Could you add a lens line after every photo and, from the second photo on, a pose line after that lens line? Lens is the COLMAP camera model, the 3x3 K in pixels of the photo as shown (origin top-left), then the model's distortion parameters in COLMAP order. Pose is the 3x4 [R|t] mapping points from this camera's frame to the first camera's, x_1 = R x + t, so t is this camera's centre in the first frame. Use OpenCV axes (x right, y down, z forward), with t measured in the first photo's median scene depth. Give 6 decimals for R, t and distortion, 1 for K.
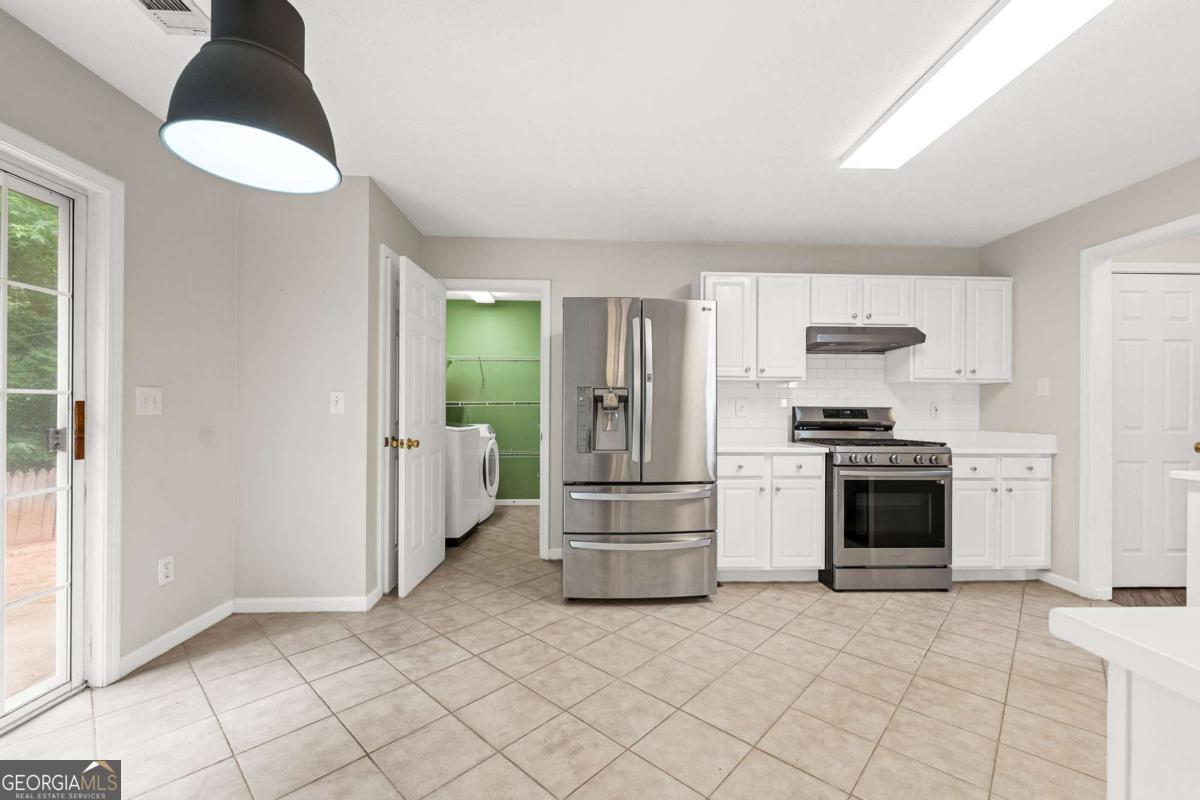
lens RADIAL K [[489.1, 0, 599.8], [0, 489.1, 408.5], [0, 0, 1]] dist [0.000650, 0.000023]
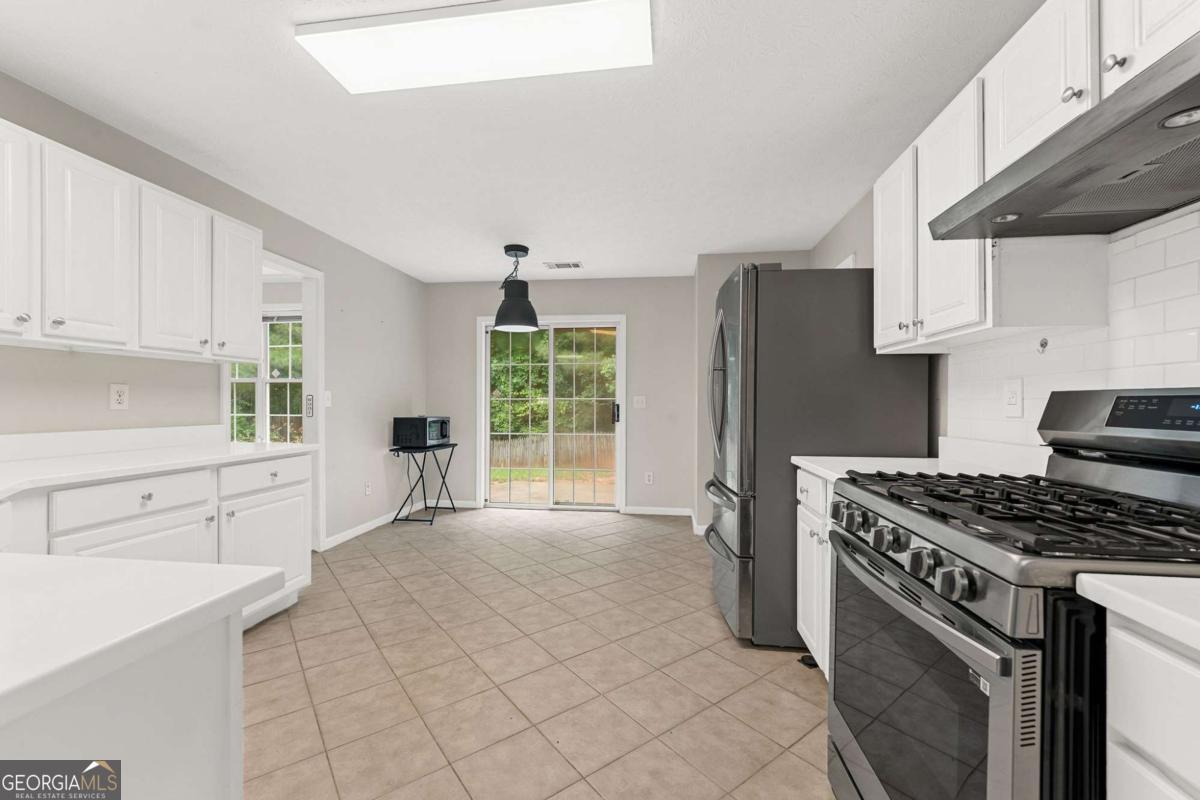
lens RADIAL K [[489.1, 0, 599.8], [0, 489.1, 408.5], [0, 0, 1]] dist [0.000650, 0.000023]
pose [[-0.171266, 0.001459, -0.985224, 0.956520], [-0.000459, 0.999999, 0.001561, 0.009809], [0.985225, 0.000720, -0.171265, 0.835852]]
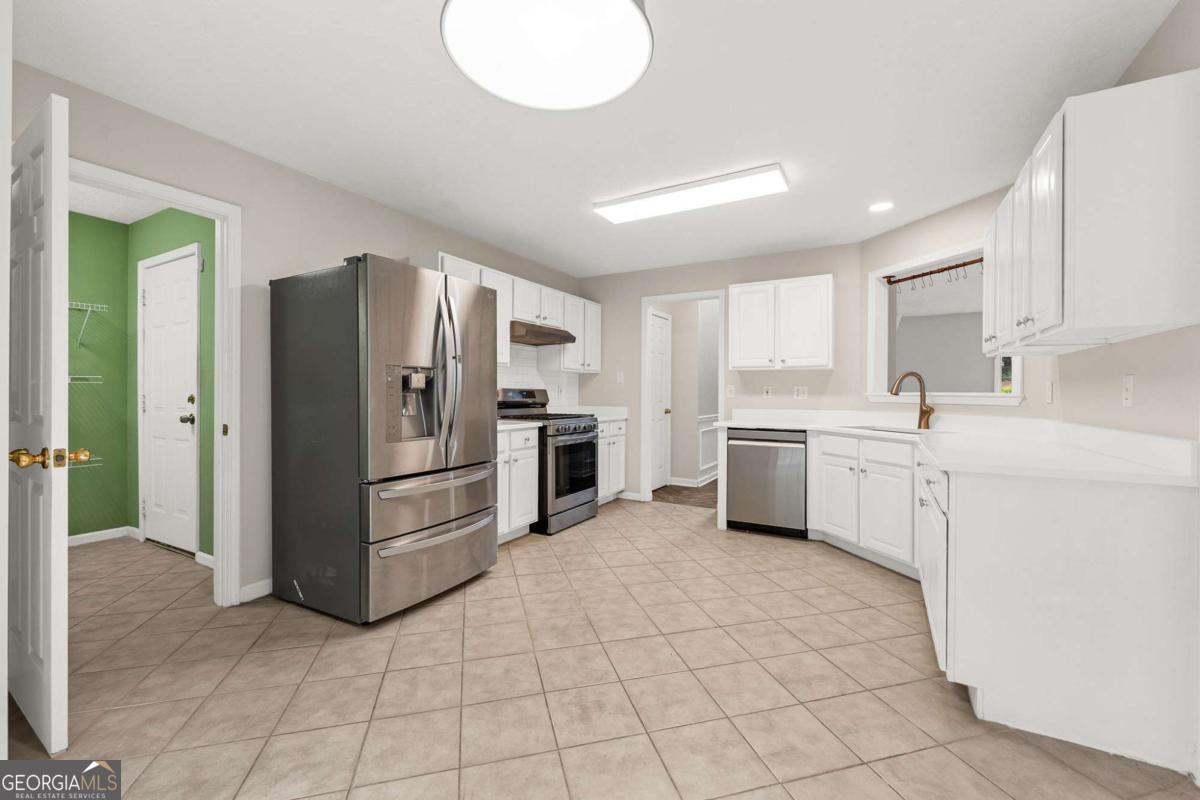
lens RADIAL K [[486.6, 0, 603.0], [0, 486.6, 392.1], [0, 0, 1]] dist [-0.001256, -0.000138]
pose [[0.527045, -0.002186, 0.849834, -0.499923], [-0.005886, 0.999963, 0.006222, -0.004378], [-0.849817, -0.008281, 0.527013, 0.219515]]
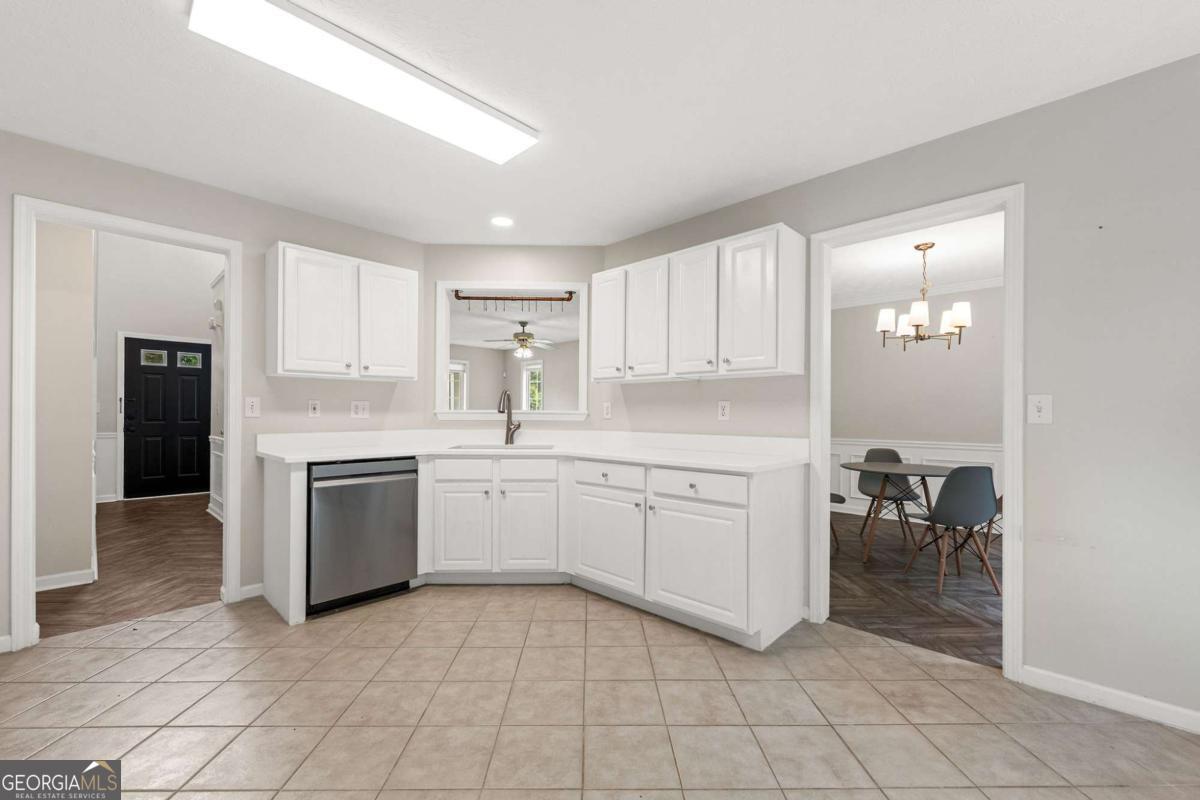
lens RADIAL K [[489.1, 0, 599.8], [0, 489.1, 408.5], [0, 0, 1]] dist [0.000650, 0.000023]
pose [[-0.692546, -0.006118, 0.721347, -0.183758], [-0.015092, 0.999868, -0.006009, -0.001145], [-0.721215, -0.015048, -0.692547, 0.844049]]
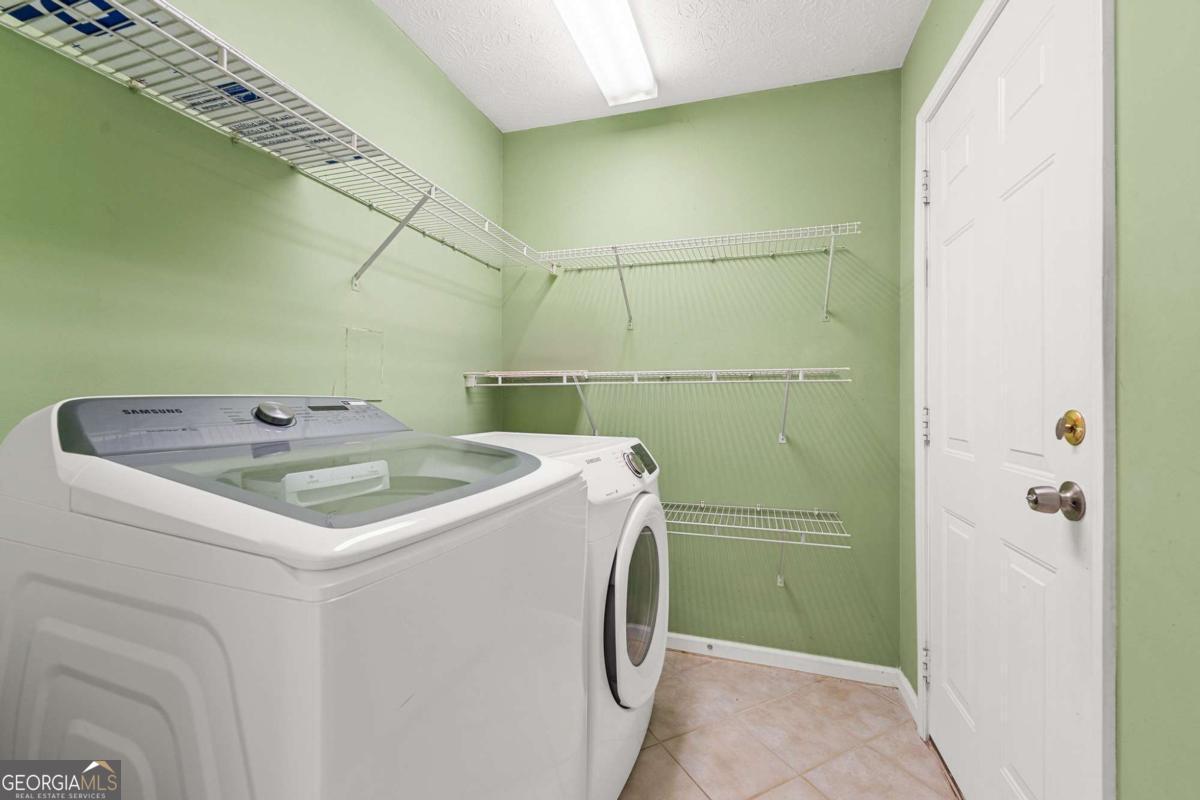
lens RADIAL K [[486.6, 0, 603.0], [0, 486.6, 392.1], [0, 0, 1]] dist [-0.001256, -0.000138]
pose [[0.939269, 0.000908, -0.343182, -0.234645], [-0.002598, 0.999987, -0.004466, 0.004038], [0.343173, 0.005086, 0.939258, 1.167702]]
